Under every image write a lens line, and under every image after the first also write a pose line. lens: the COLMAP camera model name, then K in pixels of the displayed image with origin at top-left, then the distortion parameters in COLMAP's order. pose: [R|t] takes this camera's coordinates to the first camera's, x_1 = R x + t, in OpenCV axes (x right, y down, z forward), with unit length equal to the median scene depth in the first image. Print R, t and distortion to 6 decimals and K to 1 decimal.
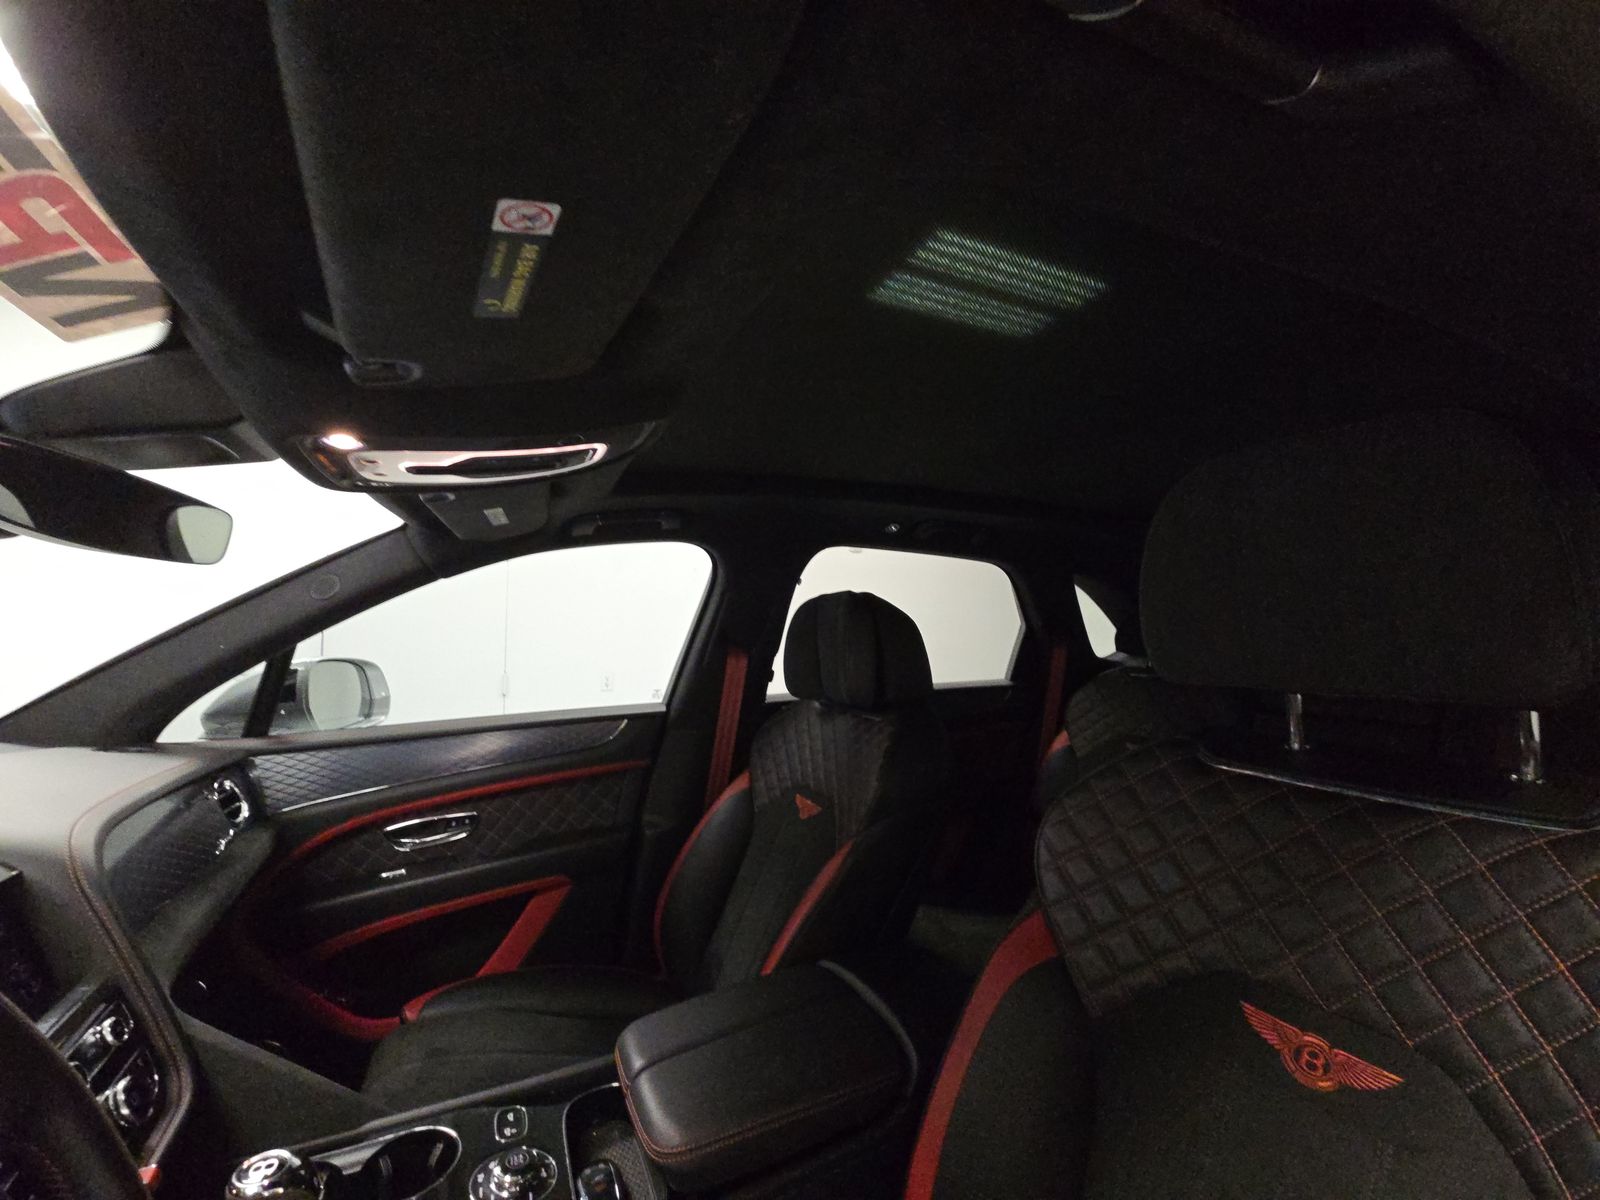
lens RADIAL K [[659.4, 0, 802.1], [0, 659.4, 598.1], [0, 0, 1]] dist [0.002440, 0.001340]
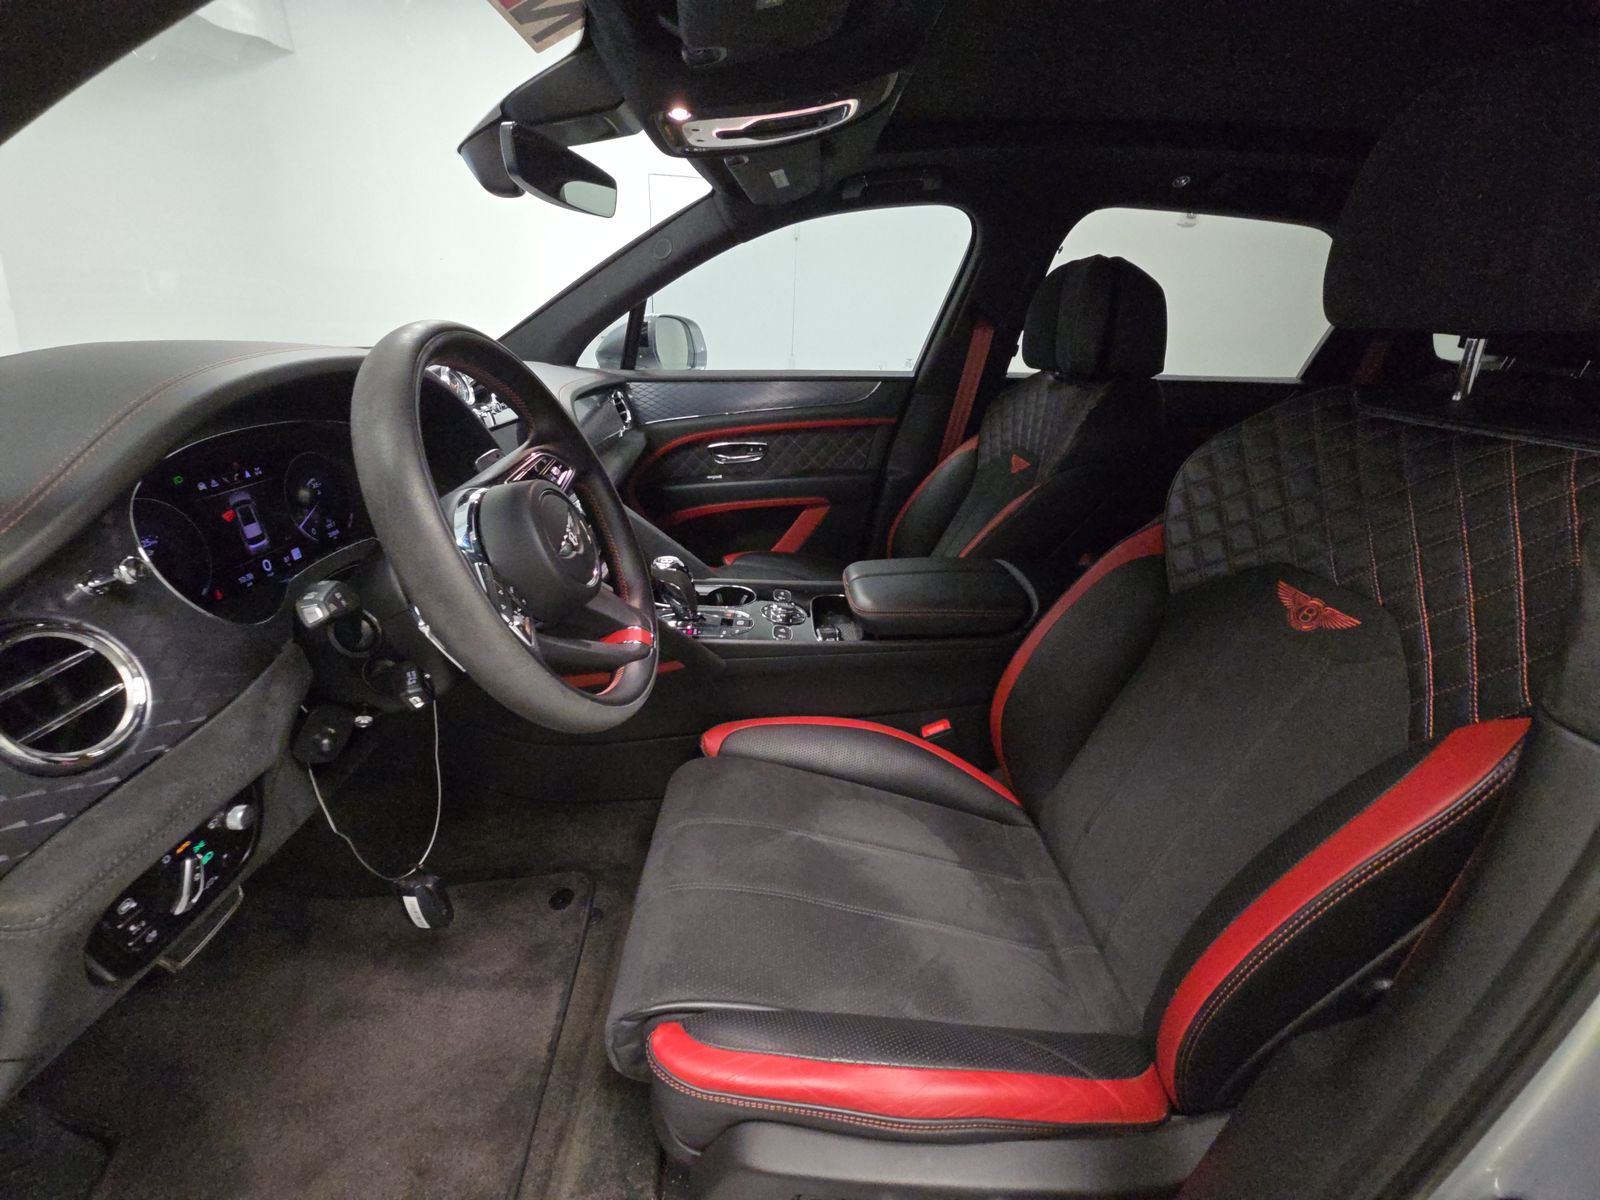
lens RADIAL K [[659.4, 0, 798.0], [0, 659.4, 604.4], [0, 0, 1]] dist [0.002440, 0.001340]
pose [[0.911981, 0.193958, -0.361485, 0.127193], [-0.020867, 0.901962, 0.431312, 0.047421], [0.409702, -0.385805, 0.826619, -0.234045]]
